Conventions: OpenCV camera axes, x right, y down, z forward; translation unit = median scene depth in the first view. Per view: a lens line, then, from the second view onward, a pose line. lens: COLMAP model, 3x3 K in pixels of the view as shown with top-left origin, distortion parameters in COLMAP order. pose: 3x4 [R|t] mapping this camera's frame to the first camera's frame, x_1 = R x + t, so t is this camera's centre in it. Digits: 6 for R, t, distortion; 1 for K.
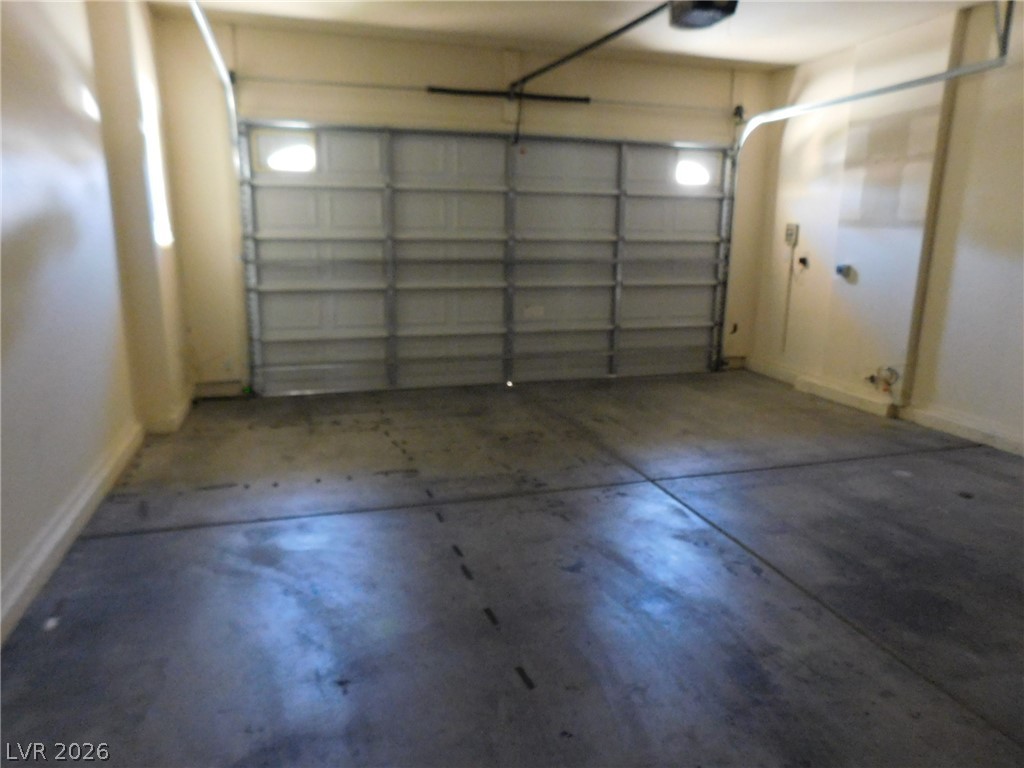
lens RADIAL K [[674.1, 0, 512.8], [0, 674.1, 382.6], [0, 0, 1]] dist [-0.055273, 0.041185]
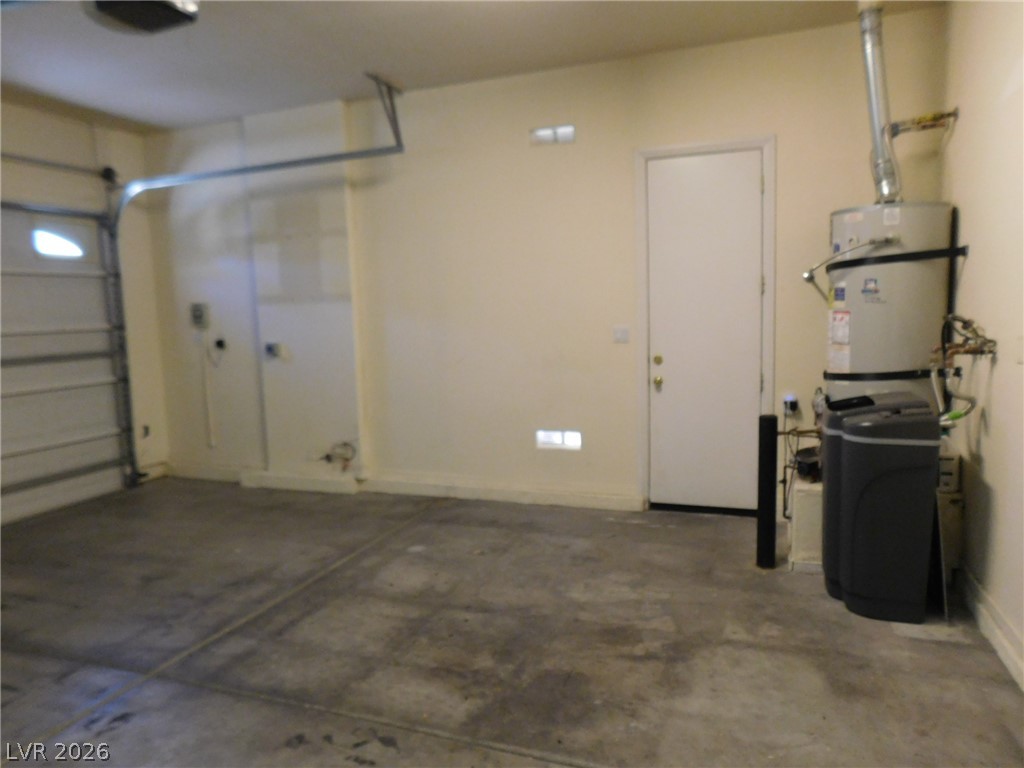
lens RADIAL K [[674.1, 0, 510.7], [0, 674.1, 387.3], [0, 0, 1]] dist [-0.055273, 0.041185]
pose [[0.607102, -0.120528, 0.785430, -0.041458], [0.212783, 0.976991, -0.014549, -0.031828], [-0.765604, 0.175959, 0.618780, 0.171898]]
